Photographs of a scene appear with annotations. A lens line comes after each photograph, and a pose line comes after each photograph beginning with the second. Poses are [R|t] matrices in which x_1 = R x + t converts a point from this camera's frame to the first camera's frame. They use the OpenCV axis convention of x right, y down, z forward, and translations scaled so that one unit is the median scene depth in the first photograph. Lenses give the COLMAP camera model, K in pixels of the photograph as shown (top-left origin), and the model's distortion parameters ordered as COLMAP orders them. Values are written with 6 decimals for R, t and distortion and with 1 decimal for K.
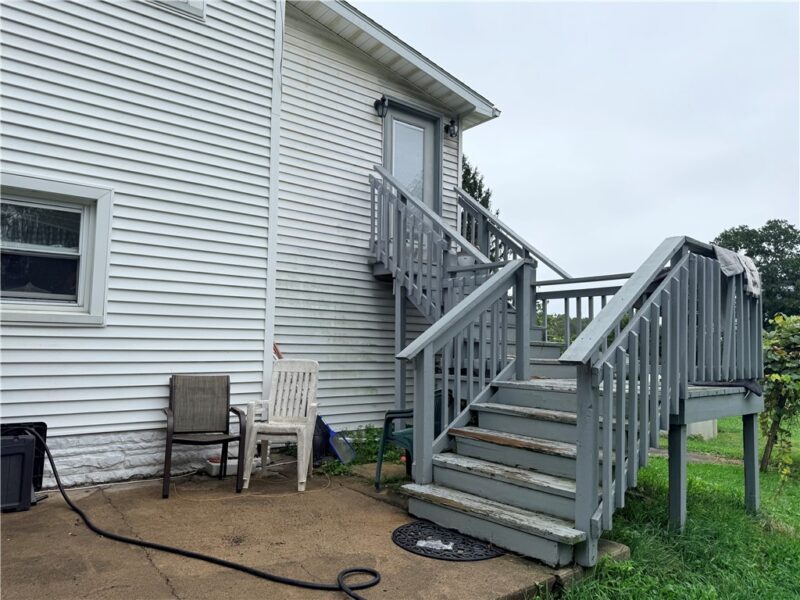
lens RADIAL K [[564.2, 0, 400.0], [0, 564.2, 300.0], [0, 0, 1]] dist [0.120591, -0.200251]
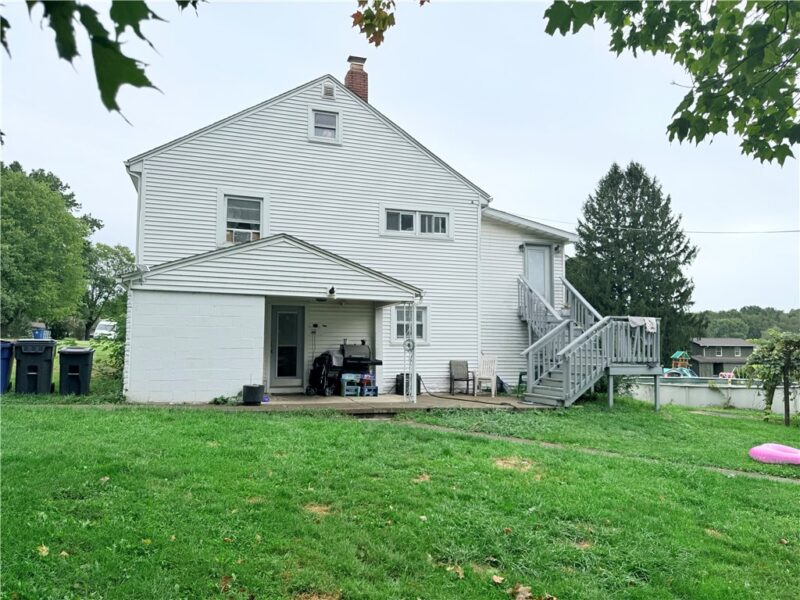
lens RADIAL K [[564.2, 0, 400.0], [0, 564.2, 300.0], [0, 0, 1]] dist [0.120591, -0.200251]
pose [[0.943721, -0.037363, -0.328625, 0.335587], [0.037075, 0.999287, -0.007143, -0.169335], [0.328657, -0.005443, 0.944434, -1.816812]]
